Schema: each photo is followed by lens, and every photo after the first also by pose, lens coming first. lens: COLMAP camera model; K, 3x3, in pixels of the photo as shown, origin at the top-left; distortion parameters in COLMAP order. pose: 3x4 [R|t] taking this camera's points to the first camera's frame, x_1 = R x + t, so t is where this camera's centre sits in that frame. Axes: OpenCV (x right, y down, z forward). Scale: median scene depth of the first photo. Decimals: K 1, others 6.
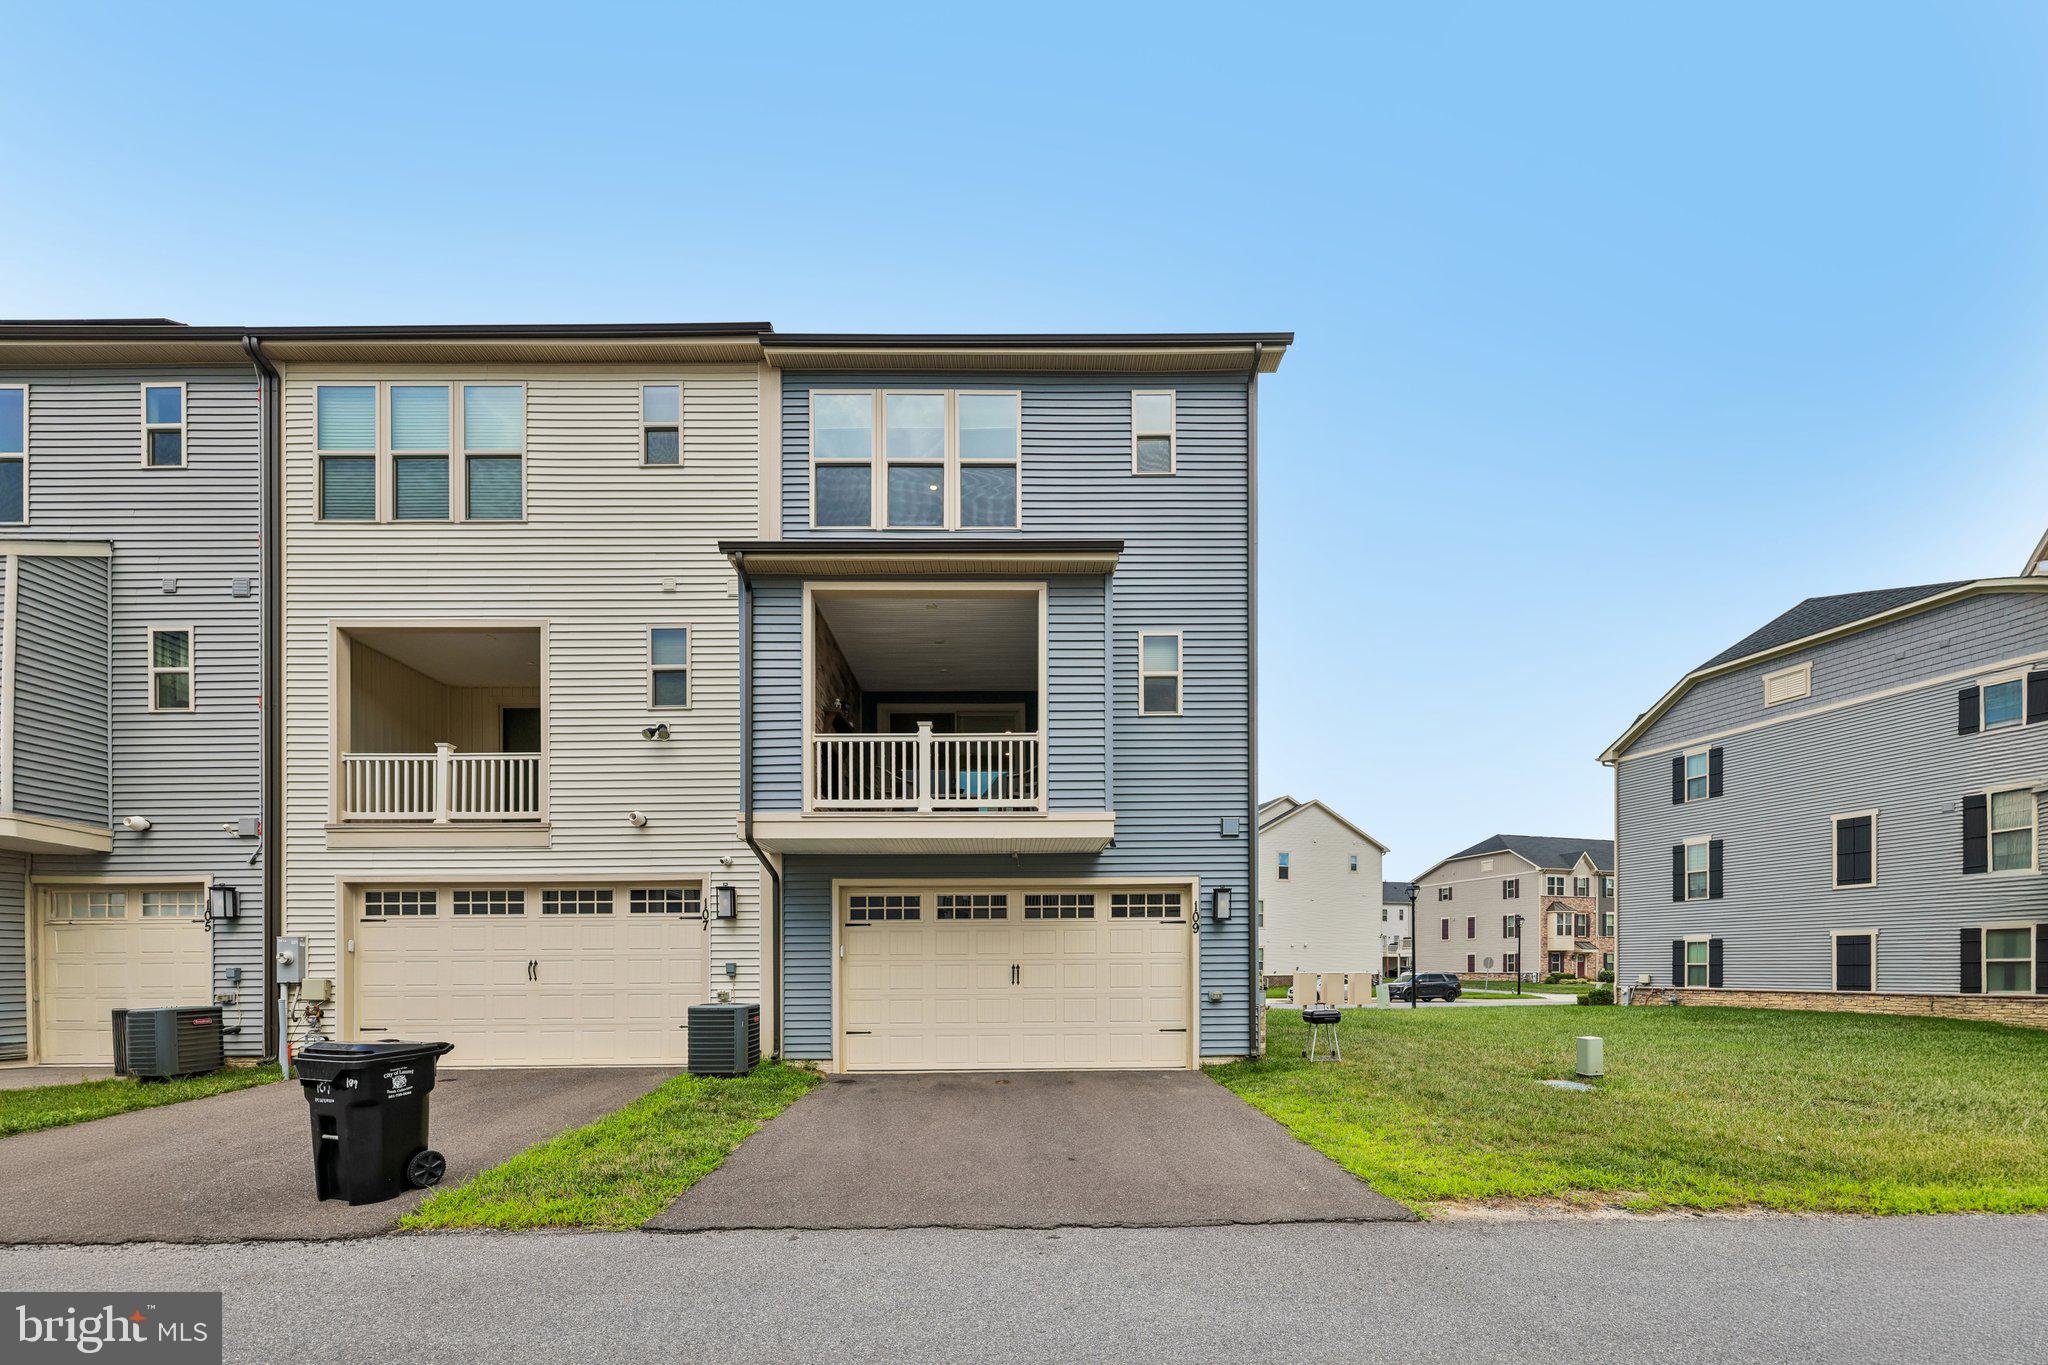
lens RADIAL K [[868.0, 0, 977.2], [0, 868.0, 963.2], [0, 0, 1]] dist [0.001744, 0.000730]
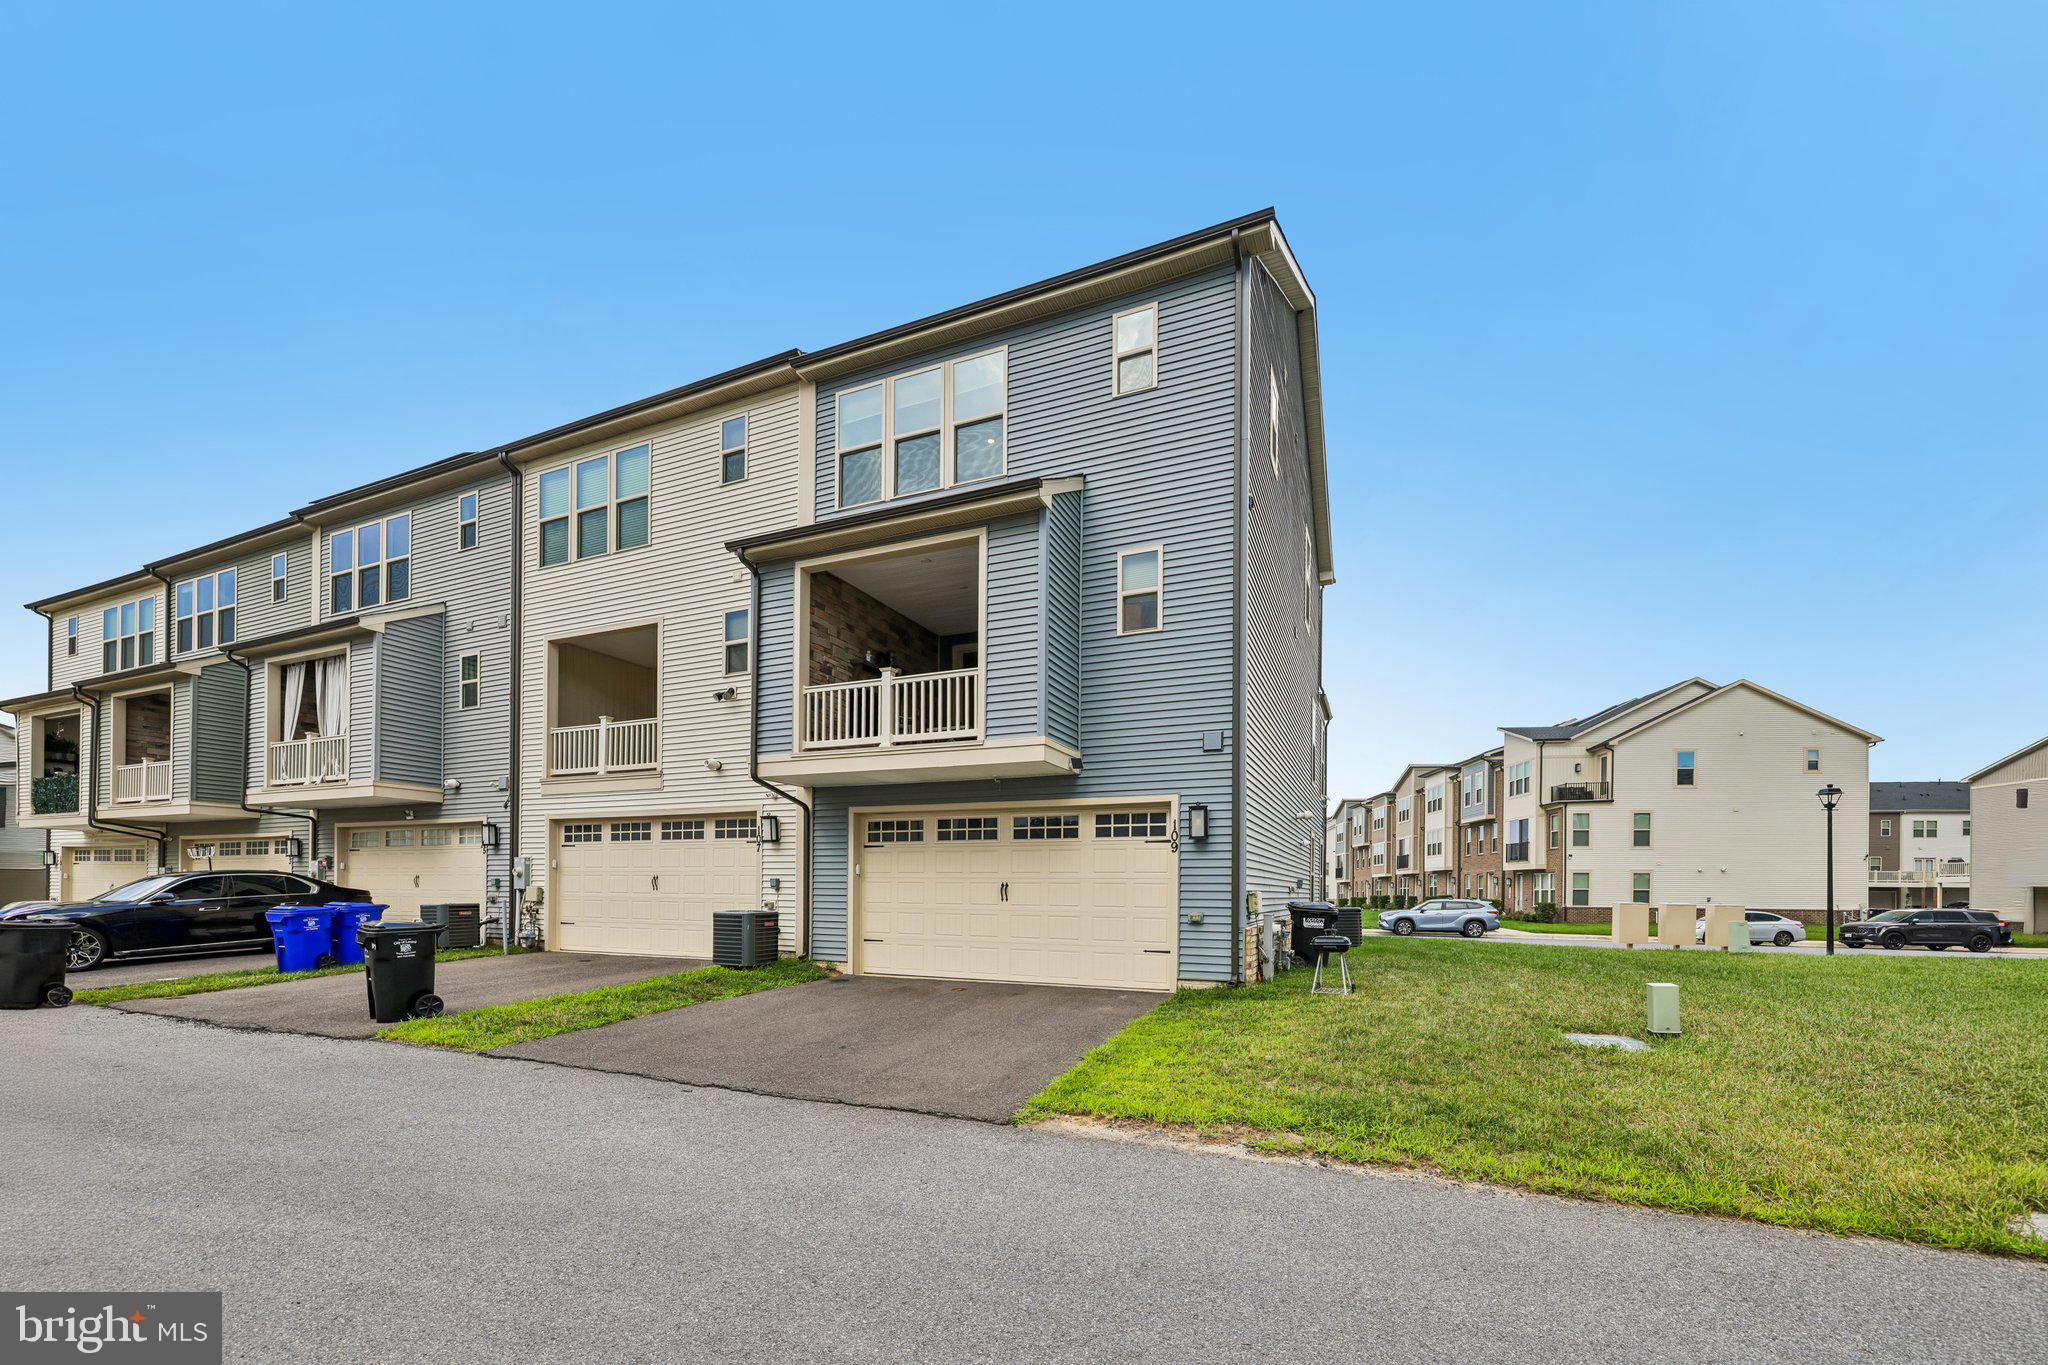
lens RADIAL K [[868.0, 0, 951.1], [0, 868.0, 885.1], [0, 0, 1]] dist [0.001744, 0.000730]
pose [[0.895807, 0.012749, -0.444261, 0.486229], [-0.013242, 0.999910, 0.001995, 0.003661], [0.444246, 0.004096, 0.895895, 0.016950]]
